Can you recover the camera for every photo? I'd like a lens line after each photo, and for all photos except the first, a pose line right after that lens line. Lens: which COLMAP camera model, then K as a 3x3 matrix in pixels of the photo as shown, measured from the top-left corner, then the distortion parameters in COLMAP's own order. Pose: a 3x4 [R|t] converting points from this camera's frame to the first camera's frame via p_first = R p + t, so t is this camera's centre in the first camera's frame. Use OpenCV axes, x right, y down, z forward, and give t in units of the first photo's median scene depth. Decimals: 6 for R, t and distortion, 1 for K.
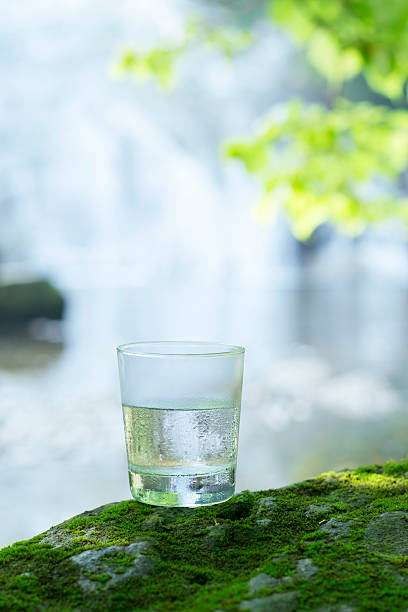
lens RADIAL K [[1663.9, 0, 204.0], [0, 1663.9, 305.9], [0, 0, 1]] dist [0.032764, -0.144567]
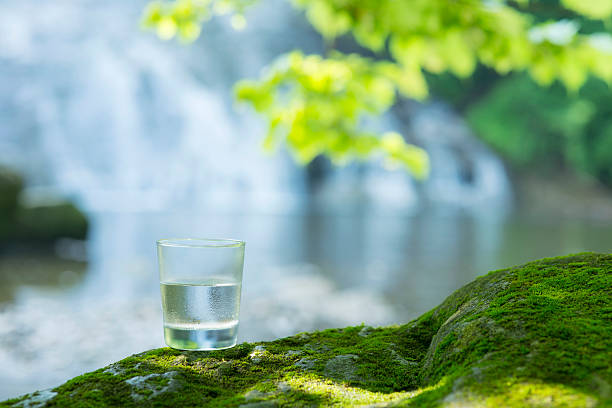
lens RADIAL K [[1620.6, 0, 304.8], [0, 1620.6, 204.2], [0, 0, 1]] dist [0.029363, -0.316153]
pose [[0.998527, 0.011093, 0.053115, 0.001094], [-0.010164, 0.999791, -0.017731, 0.018603], [-0.053301, 0.017165, 0.998431, -0.450149]]
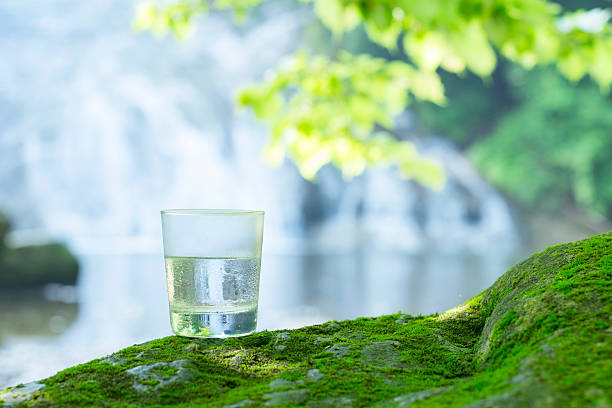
lens RADIAL K [[1663.9, 0, 307.3], [0, 1663.9, 203.6], [0, 0, 1]] dist [0.032764, -0.144567]
pose [[0.998275, 0.001289, 0.058705, -0.017922], [0.001665, 0.998735, -0.050247, 0.089750], [-0.058696, 0.050258, 0.997010, -0.256414]]
